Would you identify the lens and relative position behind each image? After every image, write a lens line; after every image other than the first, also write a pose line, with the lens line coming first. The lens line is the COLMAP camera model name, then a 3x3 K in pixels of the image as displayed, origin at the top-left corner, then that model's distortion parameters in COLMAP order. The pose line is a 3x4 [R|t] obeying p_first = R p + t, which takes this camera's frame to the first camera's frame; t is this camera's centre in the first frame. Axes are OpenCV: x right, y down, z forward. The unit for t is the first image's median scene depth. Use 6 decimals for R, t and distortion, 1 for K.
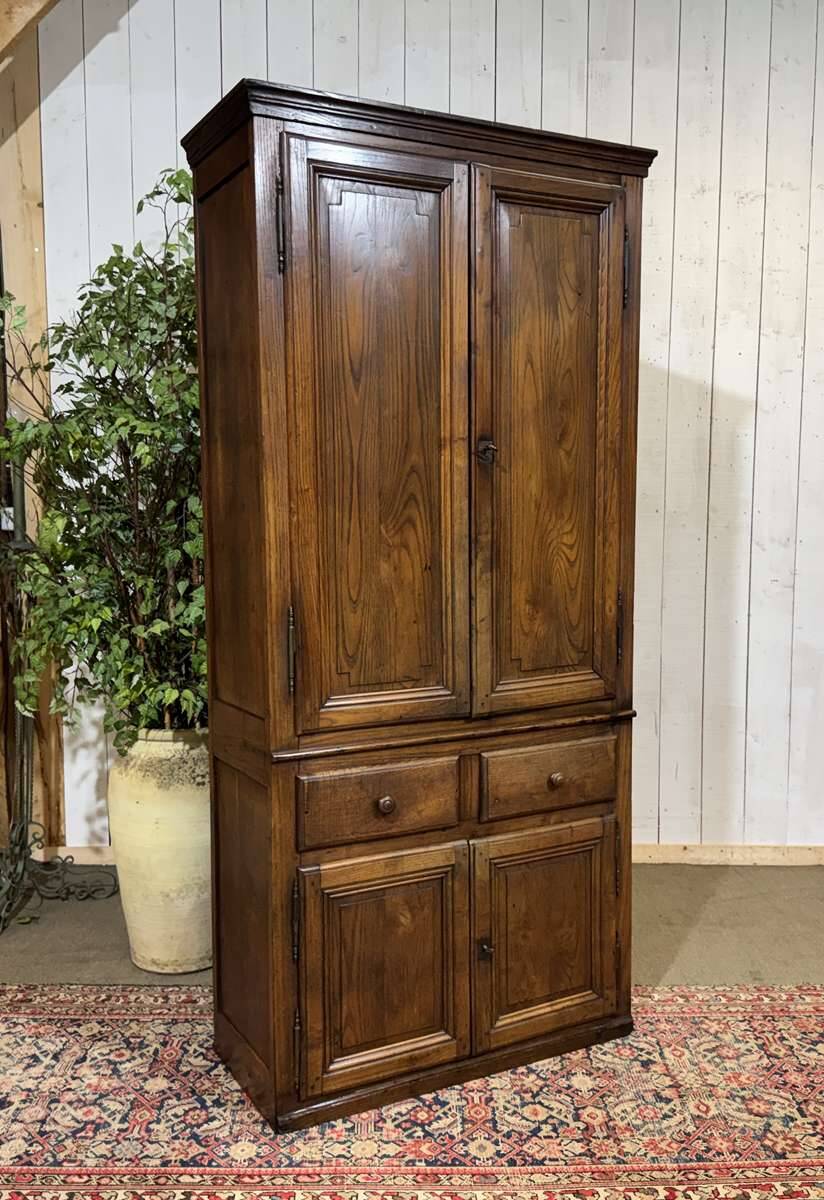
lens RADIAL K [[1118.8, 0, 416.1], [0, 1118.8, 607.2], [0, 0, 1]] dist [0.139974, -0.268458]
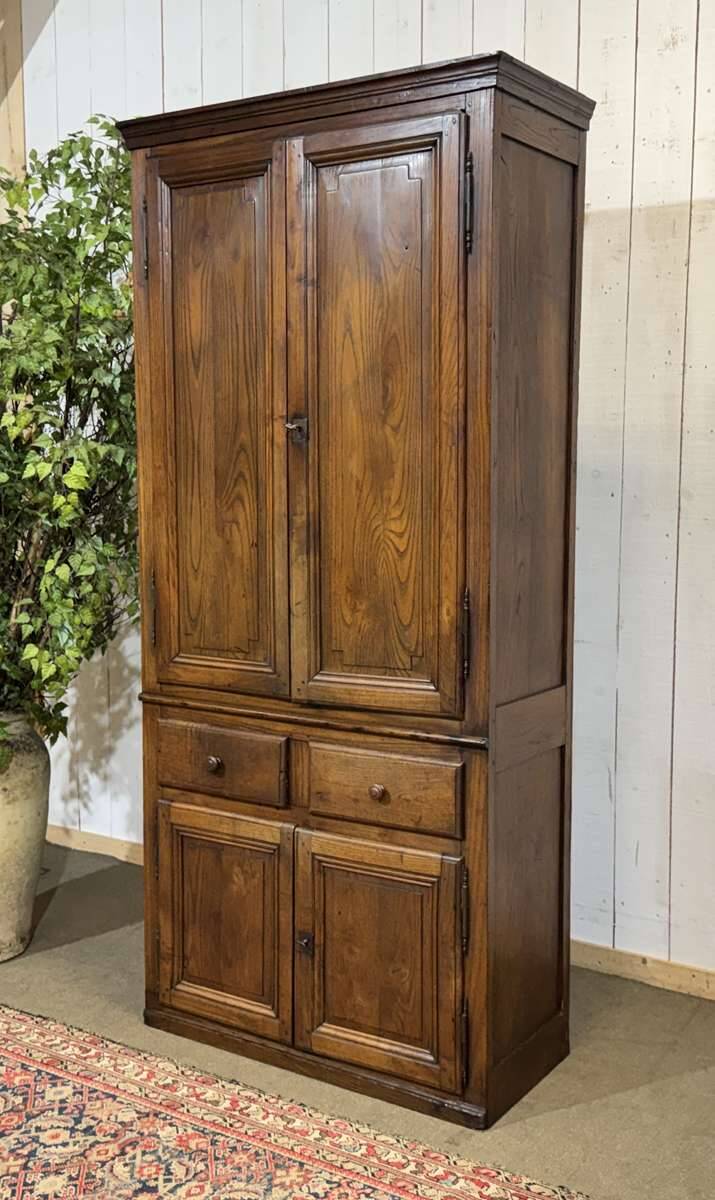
lens RADIAL K [[1303.9, 0, 388.6], [0, 1303.9, 606.6], [0, 0, 1]] dist [0.166452, -0.348805]
pose [[0.479570, 0.102698, -0.871474, 1.077820], [-0.094725, 0.993383, 0.064937, -0.066070], [0.872376, 0.051408, 0.486124, 0.513104]]
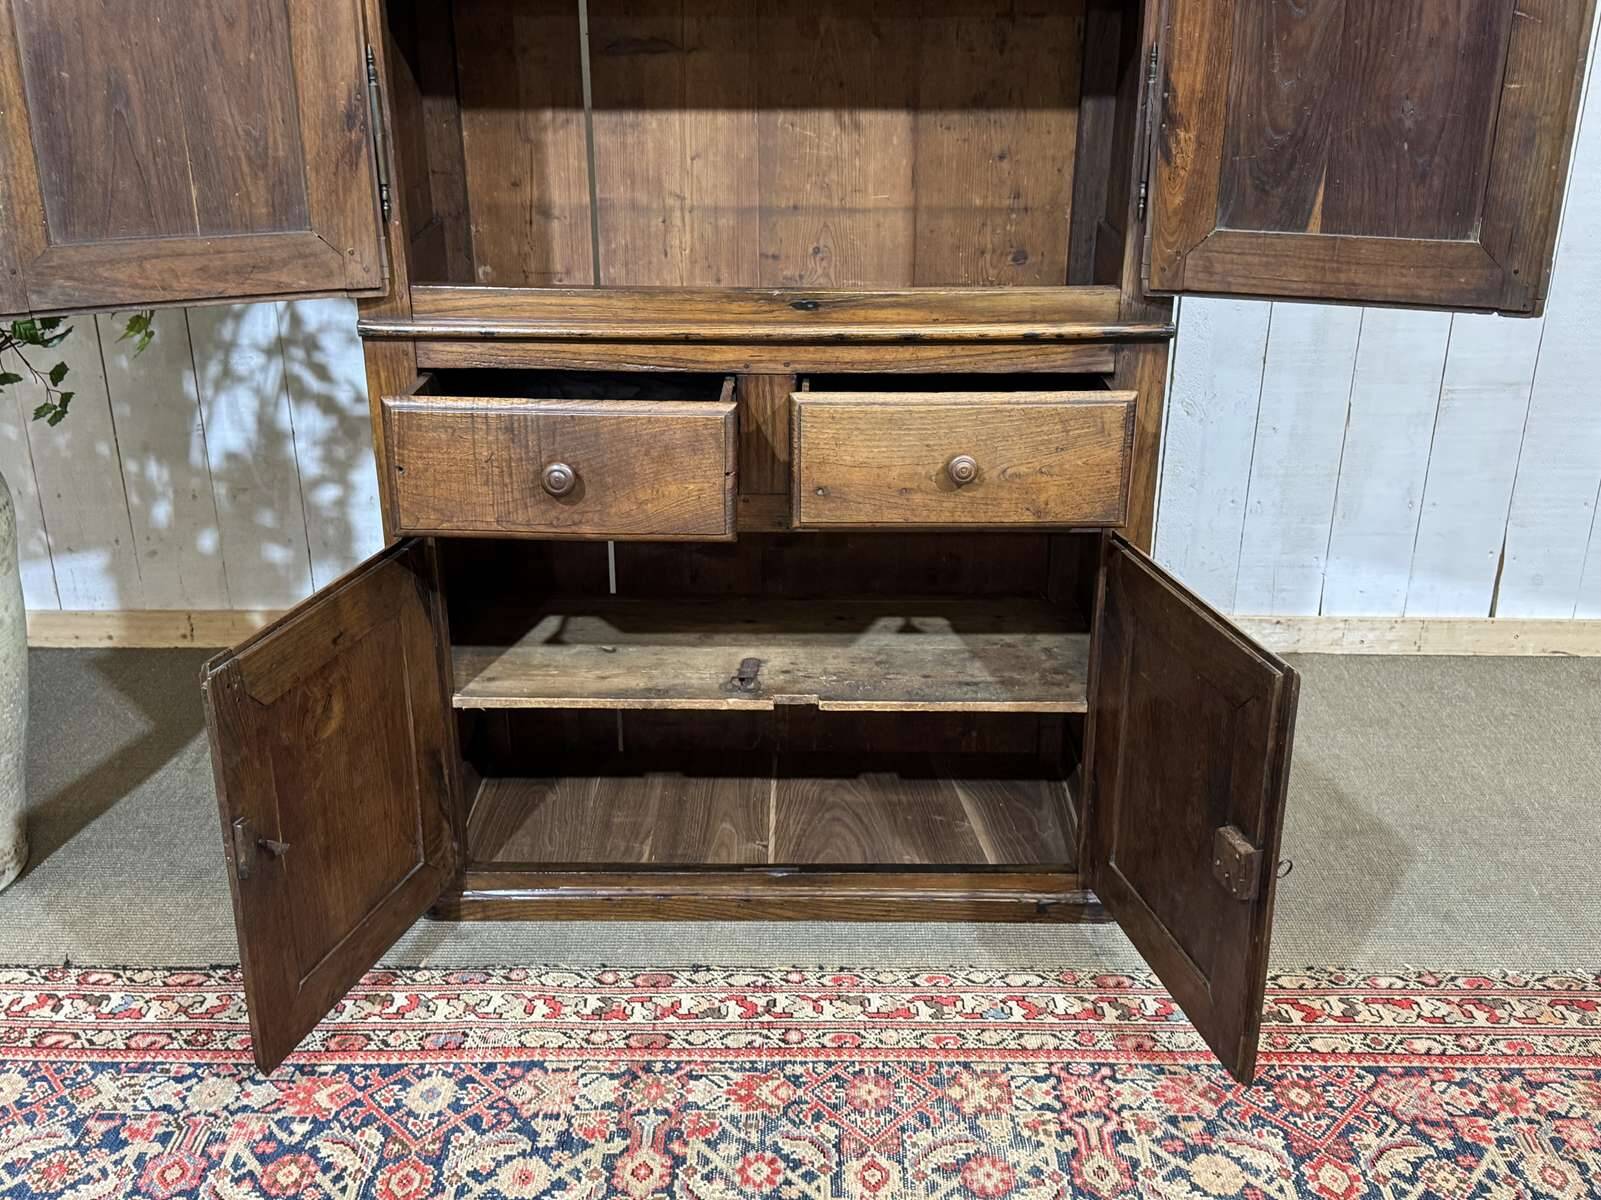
lens RADIAL K [[1615.5, 0, 794.8], [0, 1615.5, 608.9], [0, 0, 1]] dist [0.212457, -0.482382]
pose [[0.875467, 0.186242, -0.445949, 0.422139], [-0.051799, 0.953606, 0.296566, 0.011103], [0.480493, -0.236535, 0.844498, 0.342882]]
